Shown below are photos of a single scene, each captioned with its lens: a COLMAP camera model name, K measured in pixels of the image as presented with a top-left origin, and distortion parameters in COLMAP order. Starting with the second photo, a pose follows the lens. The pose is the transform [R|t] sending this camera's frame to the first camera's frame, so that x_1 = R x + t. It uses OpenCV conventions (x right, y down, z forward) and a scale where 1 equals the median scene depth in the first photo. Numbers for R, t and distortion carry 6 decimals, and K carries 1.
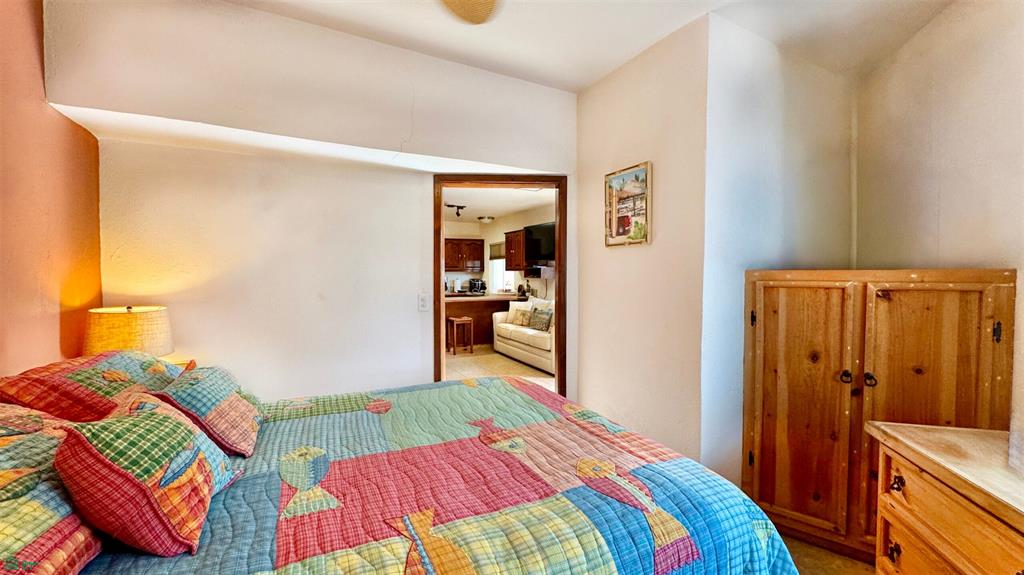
lens RADIAL K [[396.1, 0, 512.8], [0, 396.1, 289.1], [0, 0, 1]] dist [-0.012427, -0.001009]
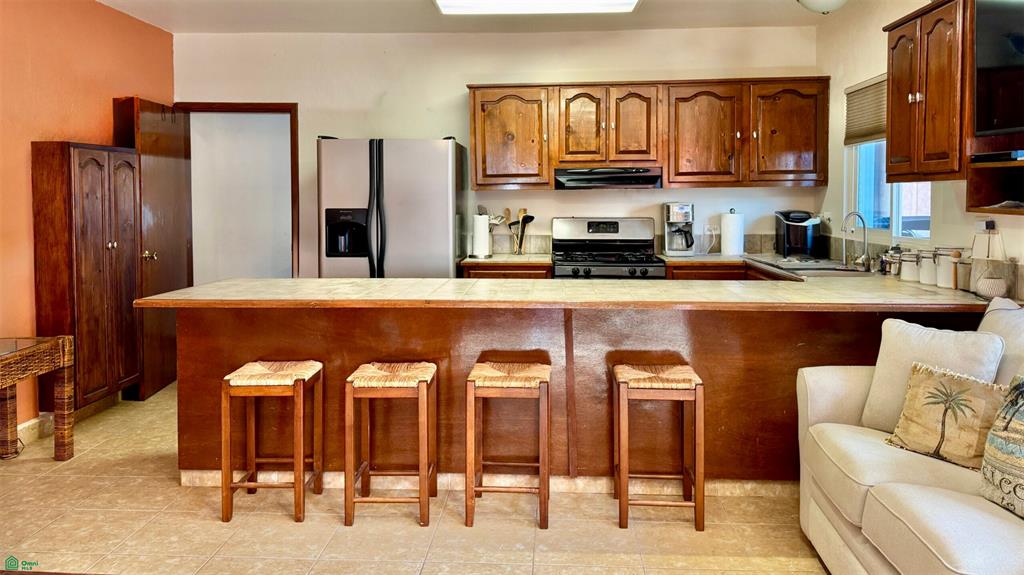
lens RADIAL K [[726.5, 0, 547.9], [0, 726.5, 227.0], [0, 0, 1]] dist [0.028746, -0.026109]
pose [[0.852515, 0.017576, -0.522407, 0.035403], [-0.013572, 0.999842, 0.011492, -0.018228], [0.522527, -0.002707, 0.852619, 0.452057]]
